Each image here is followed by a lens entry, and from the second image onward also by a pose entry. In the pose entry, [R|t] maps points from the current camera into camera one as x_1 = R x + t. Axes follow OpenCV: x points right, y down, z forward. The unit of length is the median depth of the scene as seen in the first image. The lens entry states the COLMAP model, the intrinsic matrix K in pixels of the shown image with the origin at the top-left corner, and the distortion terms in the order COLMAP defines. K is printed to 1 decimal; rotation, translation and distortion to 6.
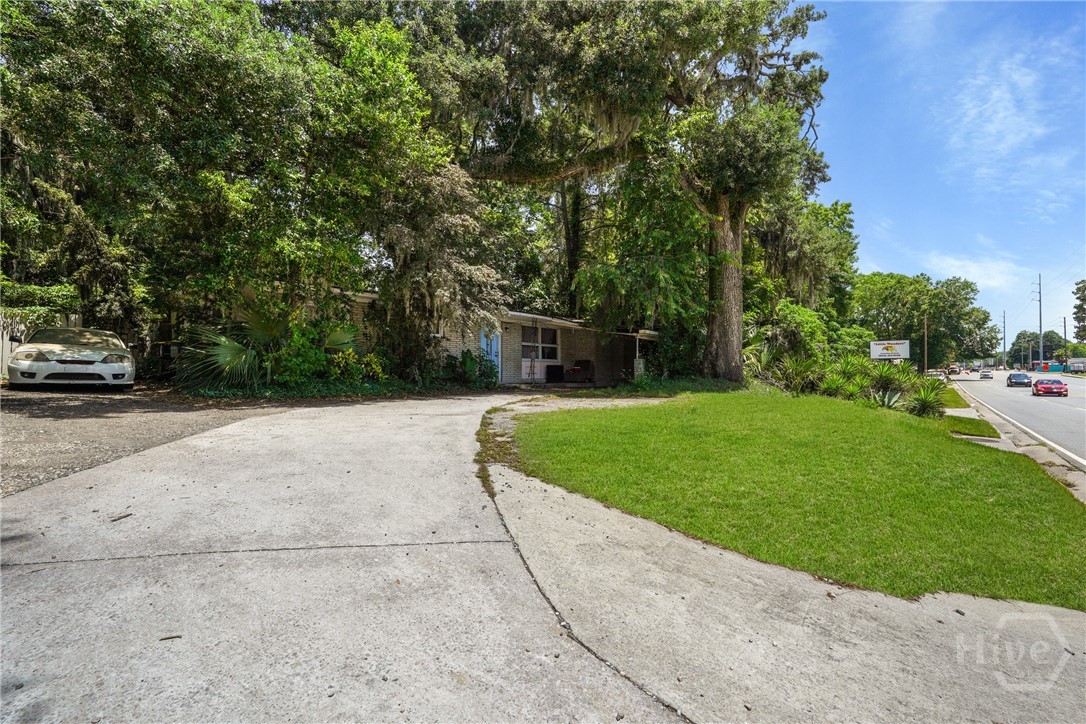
lens RADIAL K [[492.9, 0, 542.4], [0, 492.9, 361.9], [0, 0, 1]] dist [-0.004572, 0.002709]
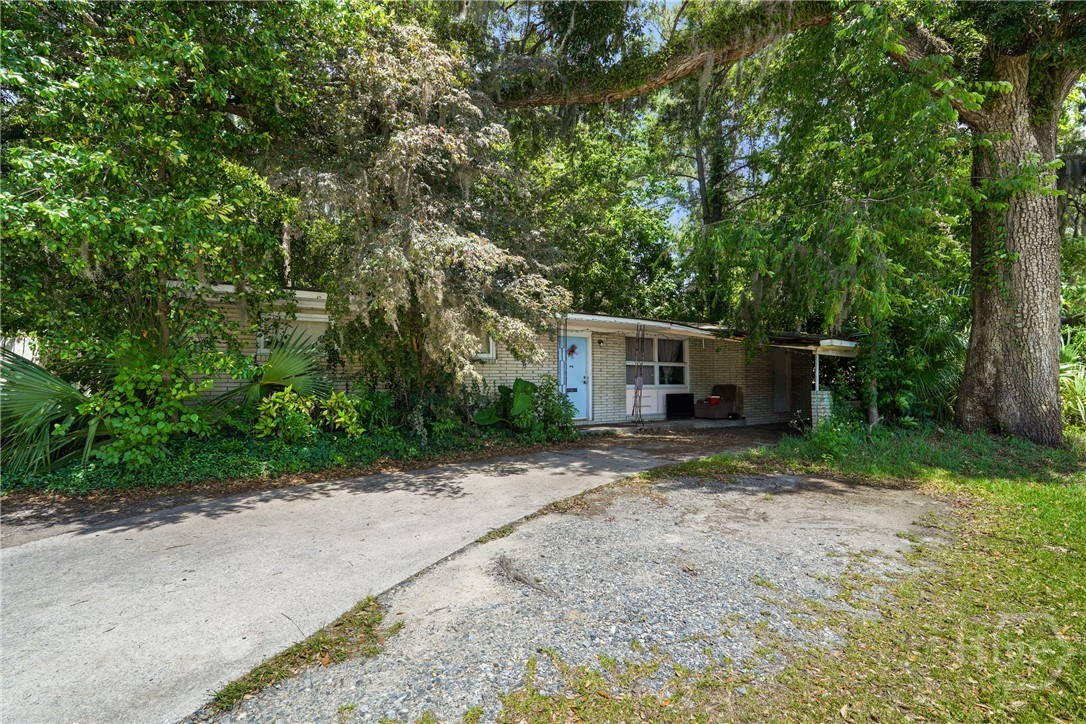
lens RADIAL K [[492.9, 0, 545.3], [0, 492.9, 362.0], [0, 0, 1]] dist [-0.004572, 0.002709]
pose [[0.955358, -0.011852, -0.295212, 0.065431], [0.007066, 0.999826, -0.017273, -0.034496], [0.295365, 0.014416, 0.955276, 0.394179]]
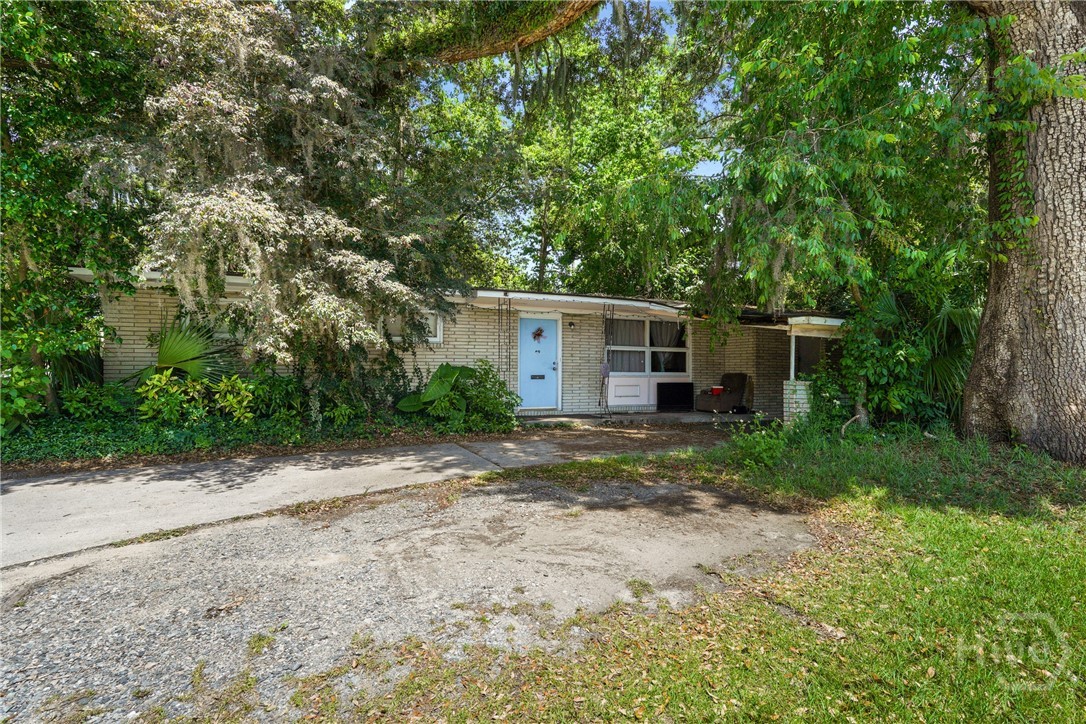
lens RADIAL K [[492.9, 0, 545.2], [0, 492.9, 363.0], [0, 0, 1]] dist [-0.004572, 0.002709]
pose [[0.874161, 0.000878, -0.485635, 0.234821], [0.003180, 0.999967, 0.007534, -0.029182], [0.485625, -0.008130, 0.874129, 0.530710]]
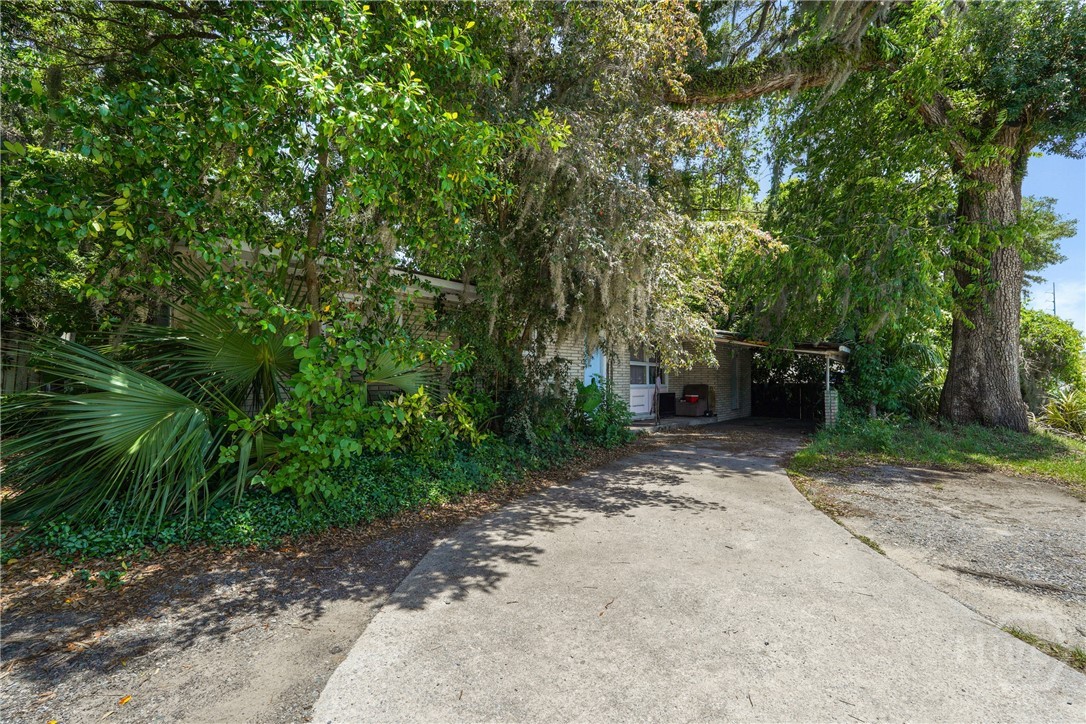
lens RADIAL K [[492.9, 0, 546.7], [0, 492.9, 360.9], [0, 0, 1]] dist [-0.004572, 0.002709]
pose [[0.999799, 0.005705, 0.019218, -0.211074], [-0.005402, 0.999861, -0.015795, -0.035406], [-0.019306, 0.015688, 0.999691, 0.390420]]
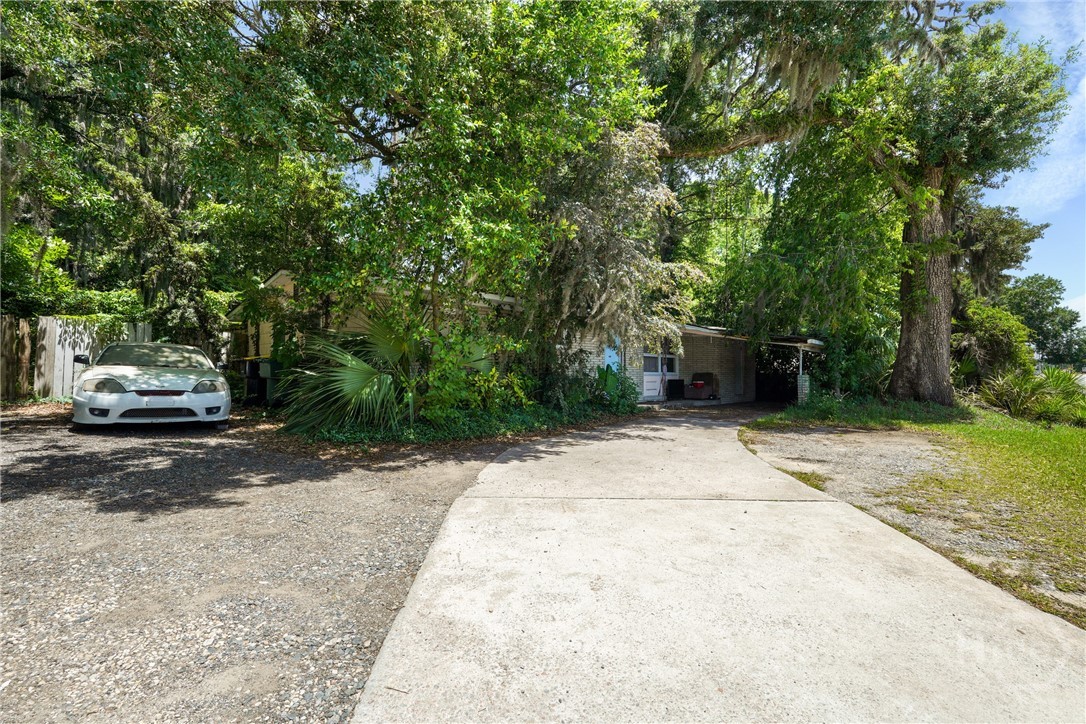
lens RADIAL K [[492.9, 0, 545.3], [0, 492.9, 361.9], [0, 0, 1]] dist [-0.004572, 0.002709]
pose [[0.998638, 0.000452, -0.052170, -0.204906], [-0.000679, 0.999990, -0.004327, -0.025663], [0.052168, 0.004357, 0.998629, 0.181604]]
